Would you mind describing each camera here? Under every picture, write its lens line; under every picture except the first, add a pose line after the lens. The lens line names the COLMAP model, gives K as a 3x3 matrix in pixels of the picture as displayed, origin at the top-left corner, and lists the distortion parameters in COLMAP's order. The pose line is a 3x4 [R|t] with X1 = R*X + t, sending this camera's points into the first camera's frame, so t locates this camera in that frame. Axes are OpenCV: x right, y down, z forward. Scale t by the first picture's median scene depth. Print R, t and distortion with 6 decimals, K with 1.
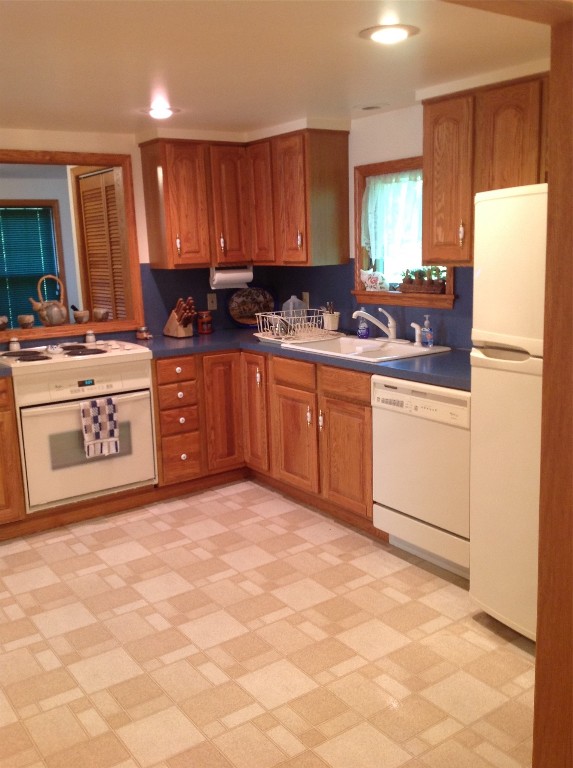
lens RADIAL K [[721.0, 0, 286.5], [0, 721.0, 384.0], [0, 0, 1]] dist [0.186561, -0.439039]
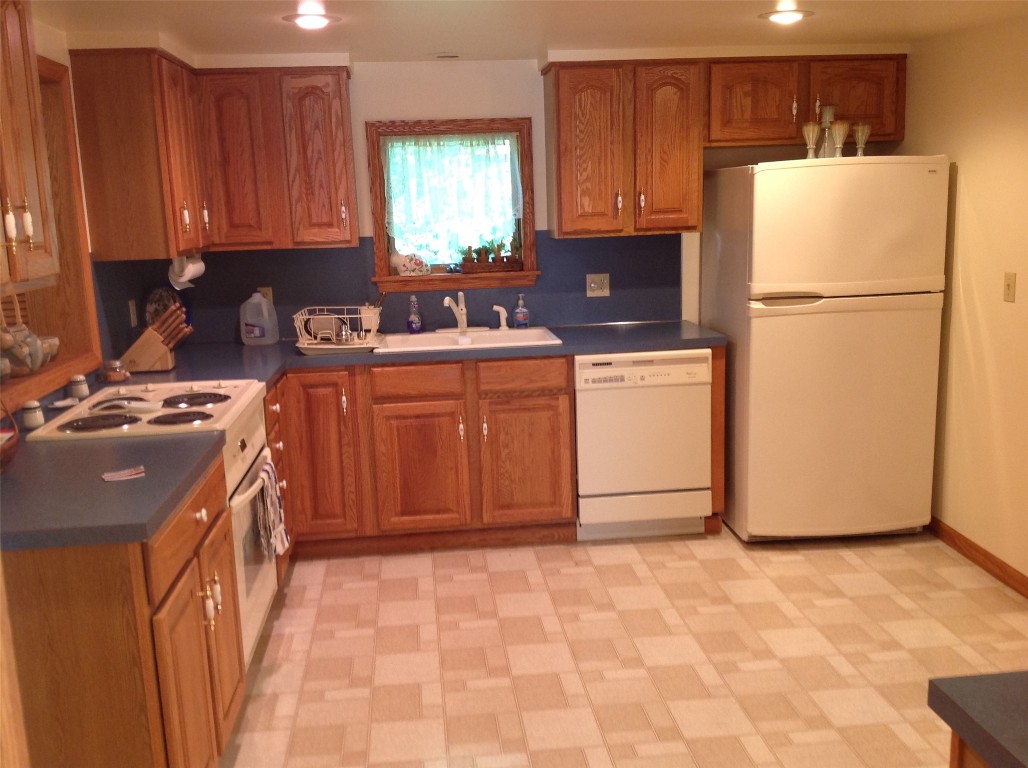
lens RADIAL K [[965.1, 0, 514.0], [0, 965.1, 384.0], [0, 0, 1]] dist [0.186561, -0.439039]
pose [[0.495542, -0.146039, 0.856219, -0.828674], [0.185376, 0.980834, 0.060007, -0.056104], [-0.848572, 0.128986, 0.513116, 0.381596]]
